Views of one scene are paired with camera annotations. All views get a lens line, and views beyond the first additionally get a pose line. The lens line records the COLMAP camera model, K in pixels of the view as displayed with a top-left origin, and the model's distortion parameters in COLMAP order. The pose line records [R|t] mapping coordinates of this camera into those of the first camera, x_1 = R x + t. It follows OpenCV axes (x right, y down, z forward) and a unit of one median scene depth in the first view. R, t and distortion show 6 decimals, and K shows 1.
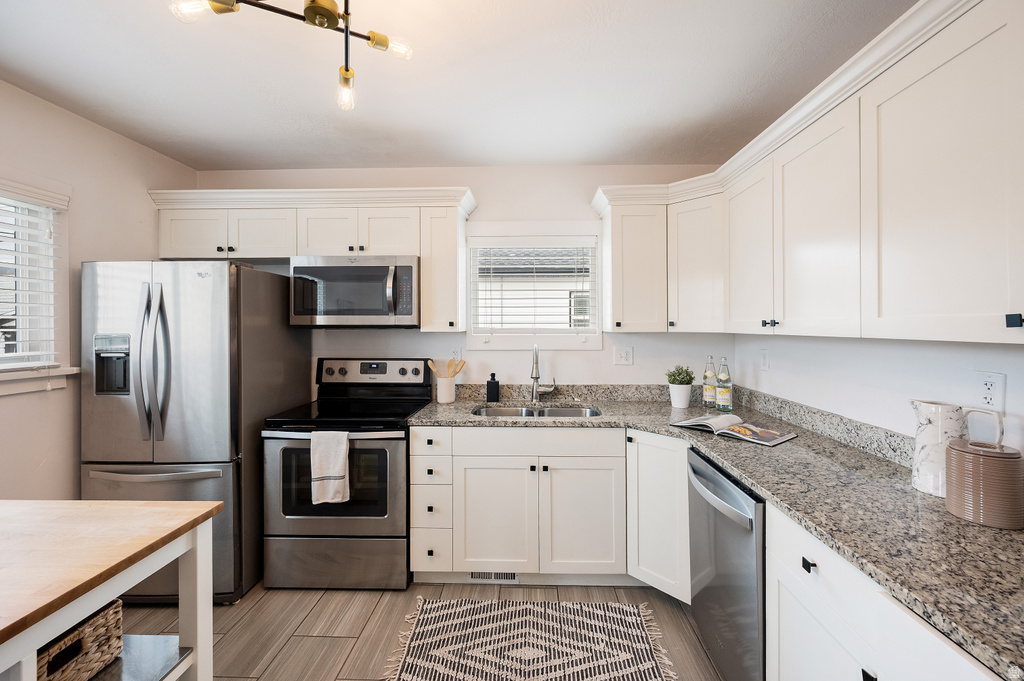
lens RADIAL K [[417.1, 0, 515.2], [0, 417.1, 322.9], [0, 0, 1]] dist [-0.001123, -0.000049]
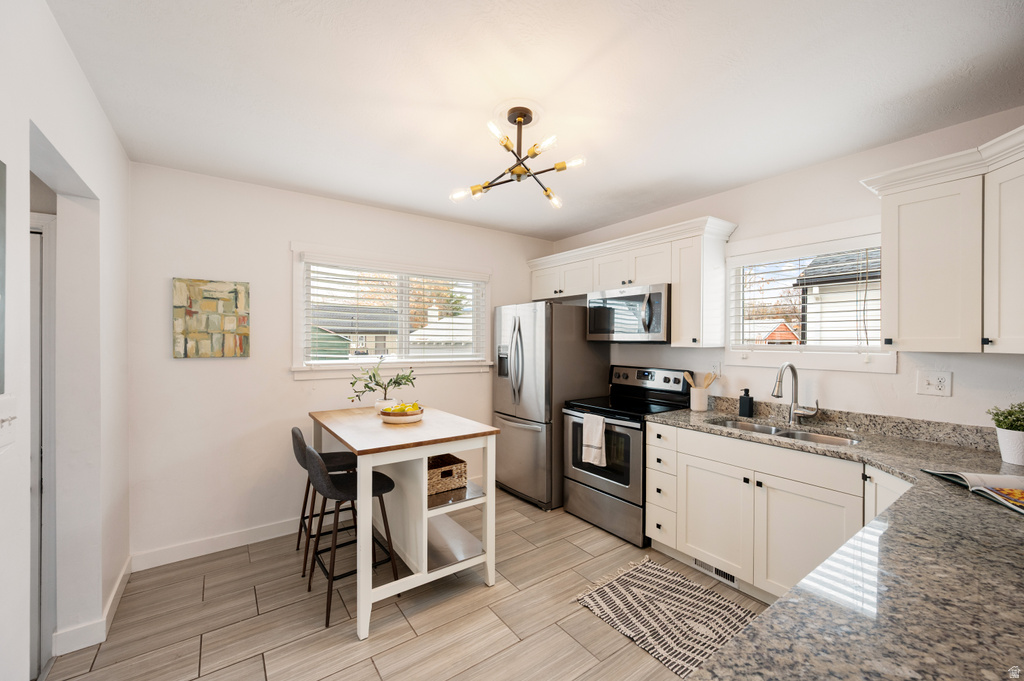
lens RADIAL K [[402.6, 0, 512.0], [0, 402.6, 340.5], [0, 0, 1]] dist [-0.000528, -0.000041]
pose [[0.608705, 0.005081, -0.793380, 0.471581], [-0.002878, 0.999987, 0.004195, 0.000250], [0.793391, -0.000270, 0.608712, -0.065472]]
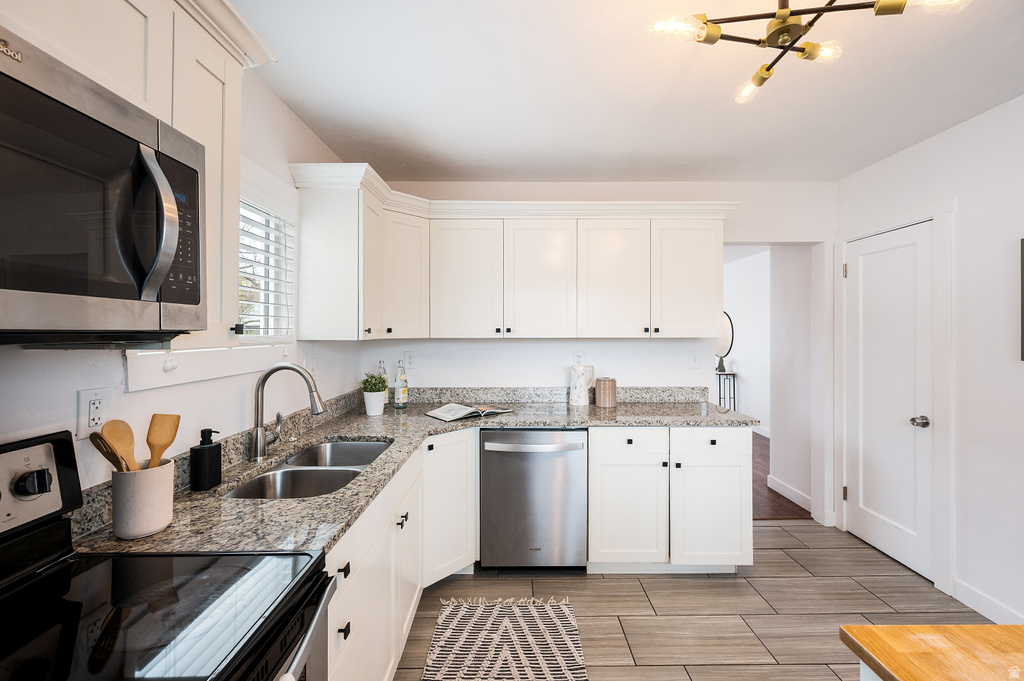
lens RADIAL K [[410.5, 0, 521.8], [0, 410.5, 328.7], [0, 0, 1]] dist [-0.006837, -0.000018]
pose [[-0.044174, 0.007424, 0.998996, -0.692369], [-0.001224, 0.999971, -0.007486, 0.005636], [-0.999023, -0.001553, -0.044164, 0.815876]]
